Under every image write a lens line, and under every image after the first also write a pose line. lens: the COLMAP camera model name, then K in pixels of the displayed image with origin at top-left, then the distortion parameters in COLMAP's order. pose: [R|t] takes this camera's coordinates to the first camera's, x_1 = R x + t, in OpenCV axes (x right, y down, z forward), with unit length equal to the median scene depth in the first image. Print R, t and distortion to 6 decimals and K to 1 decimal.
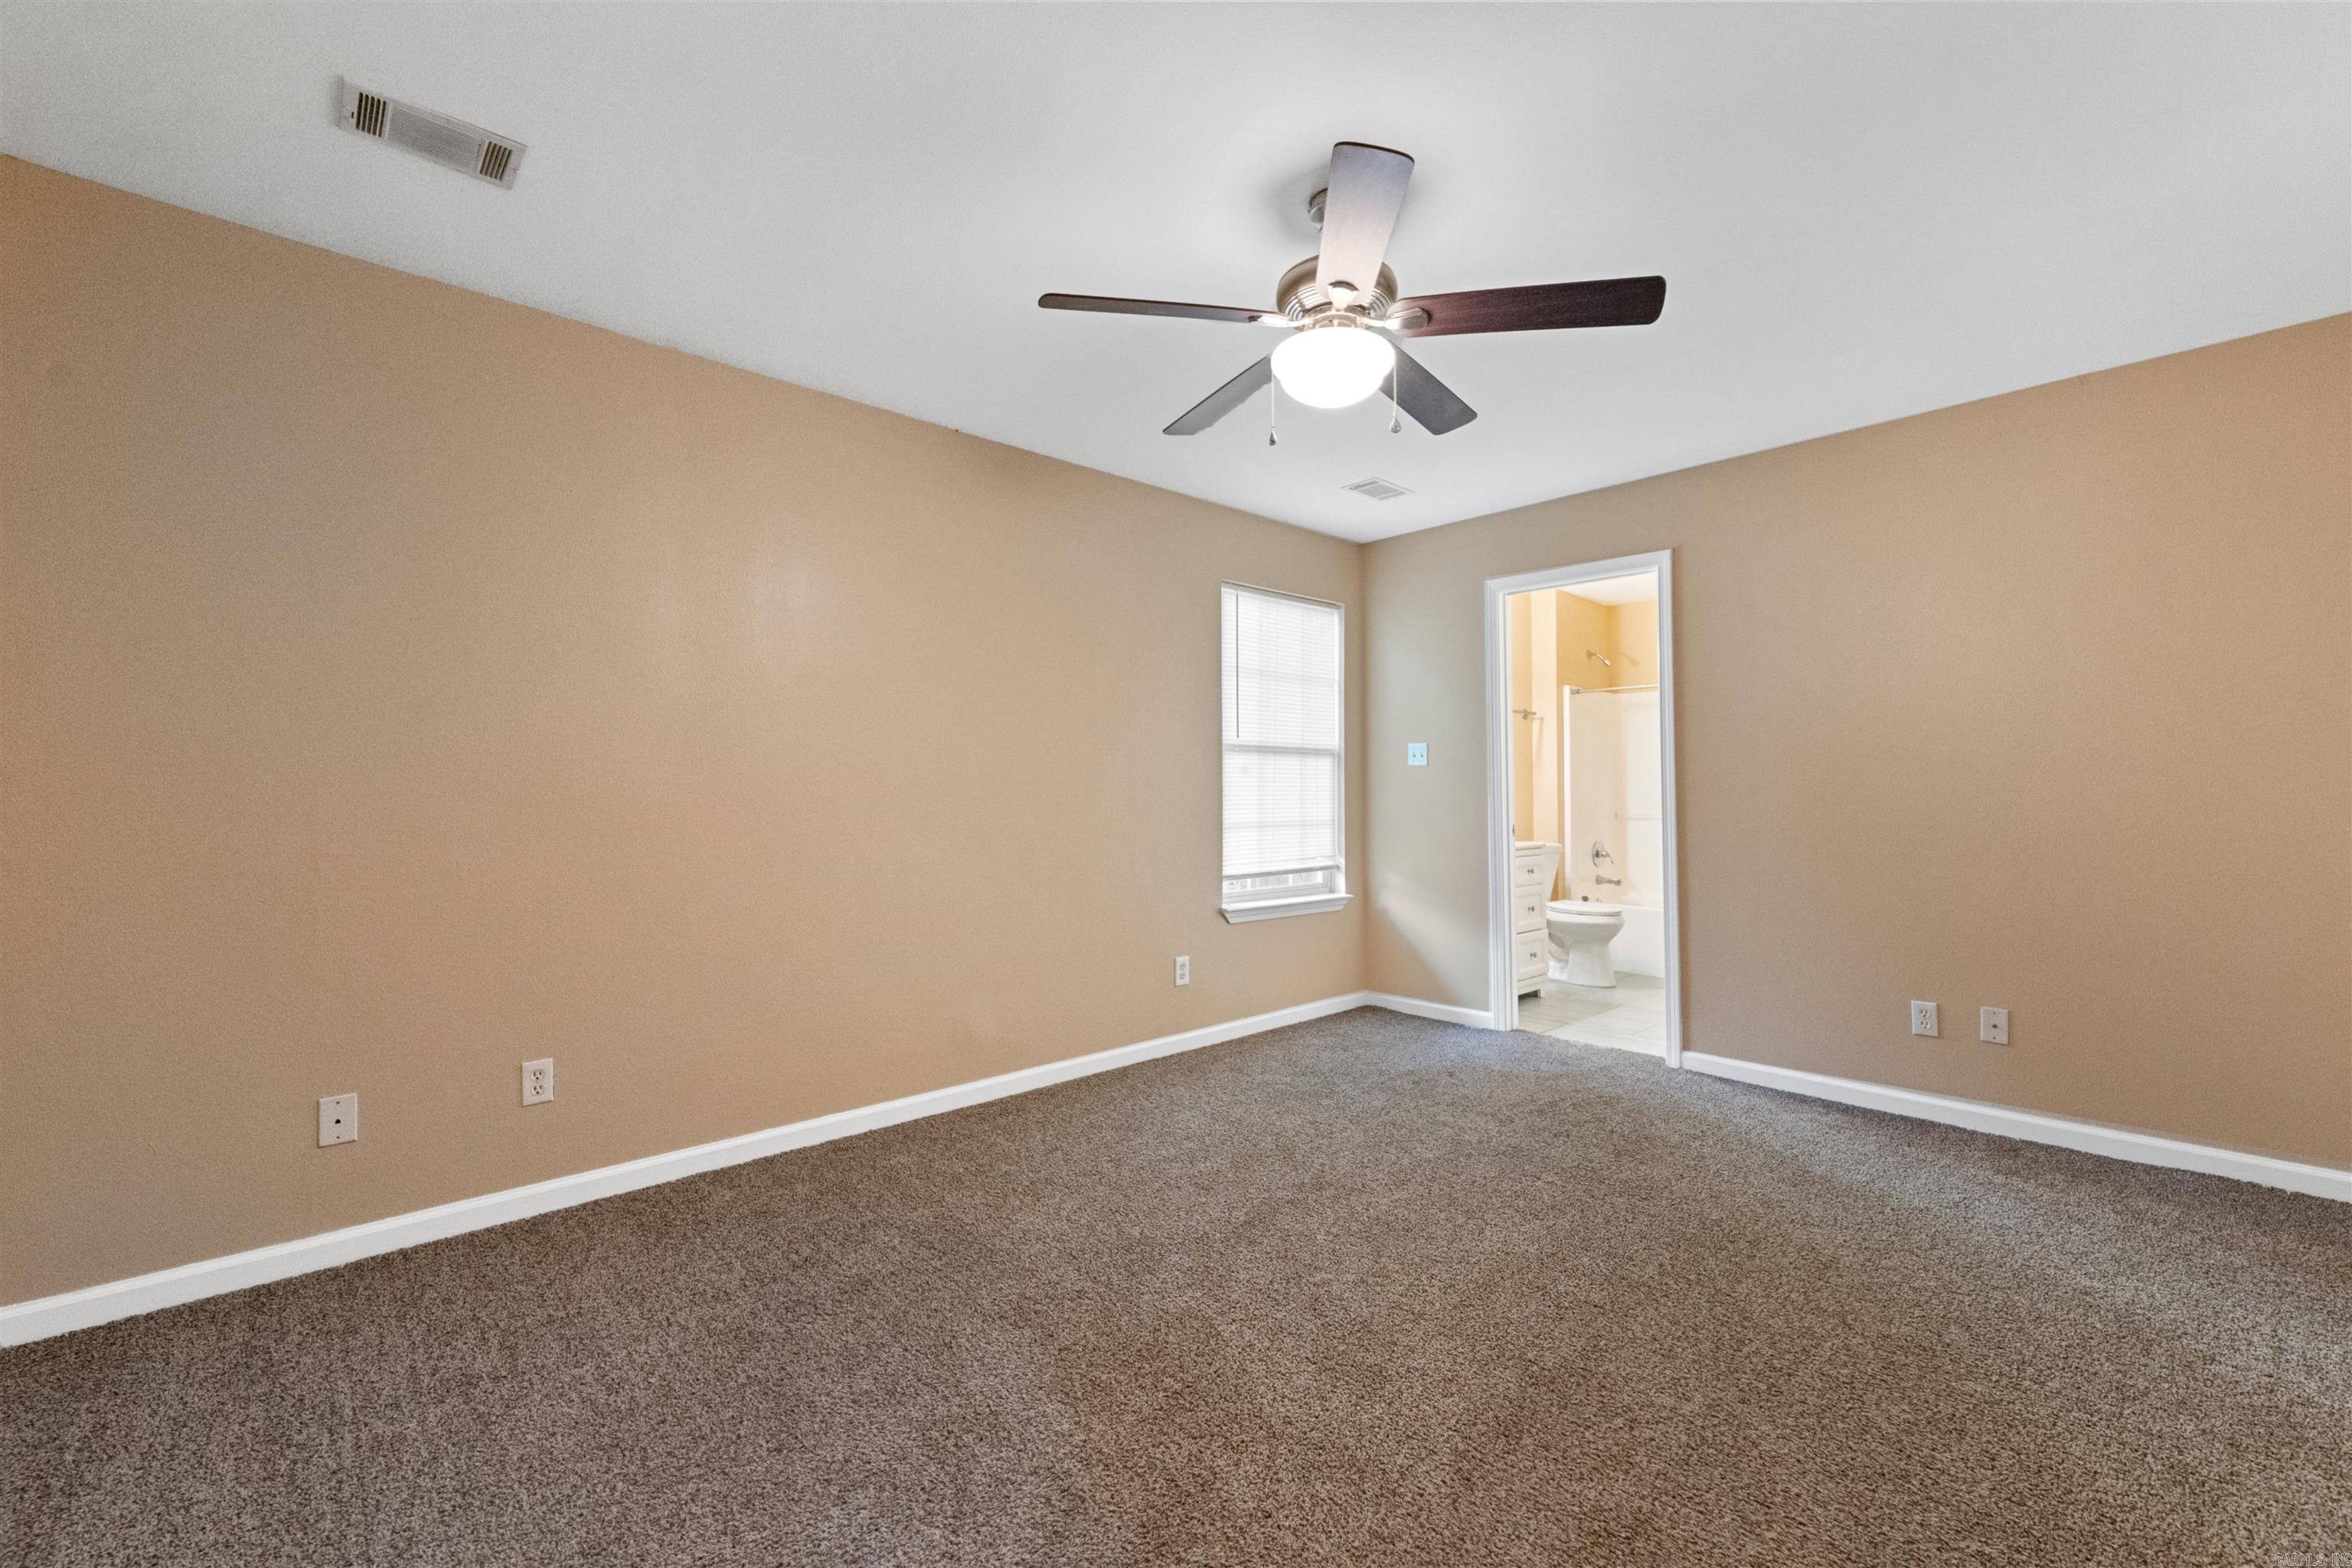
lens RADIAL K [[964.8, 0, 1175.7], [0, 964.8, 782.7], [0, 0, 1]] dist [0.004405, -0.002753]
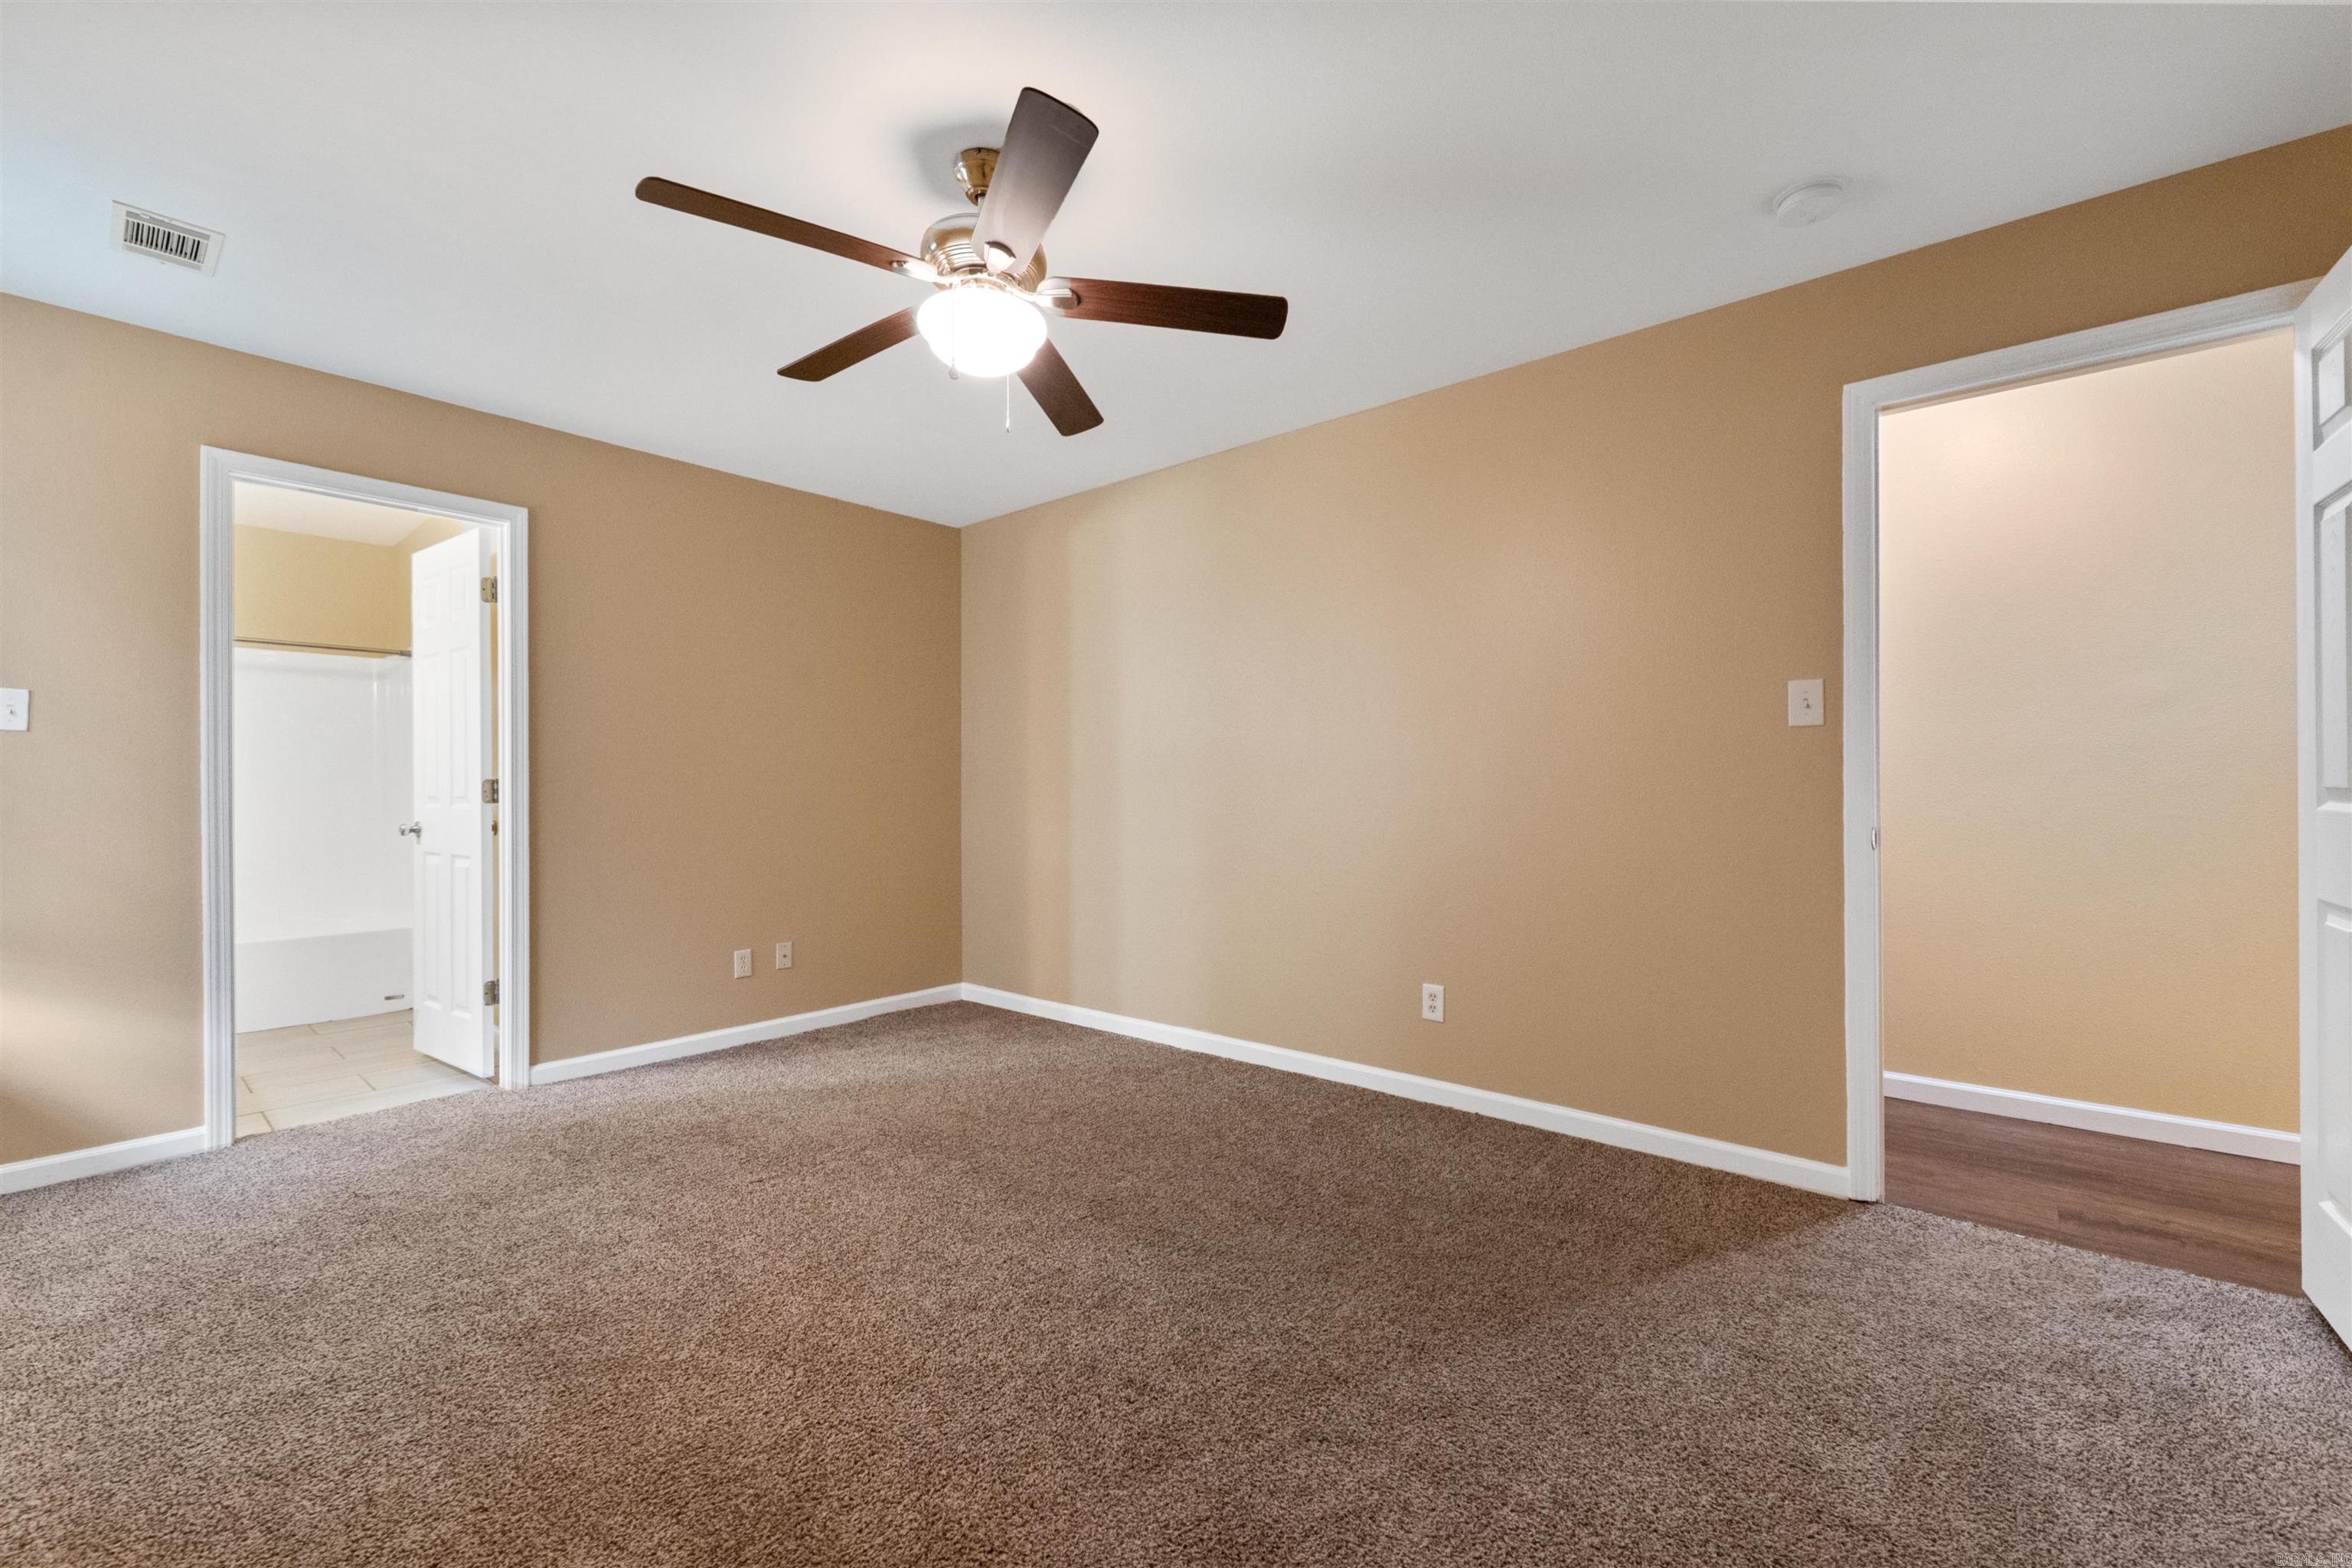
lens RADIAL K [[964.8, 0, 1175.0], [0, 964.8, 789.4], [0, 0, 1]] dist [0.004405, -0.002753]
pose [[-0.135553, 0.001430, 0.990769, -0.531604], [-0.007461, 0.999969, -0.002464, 0.018390], [-0.990742, -0.007726, -0.135538, 0.616555]]
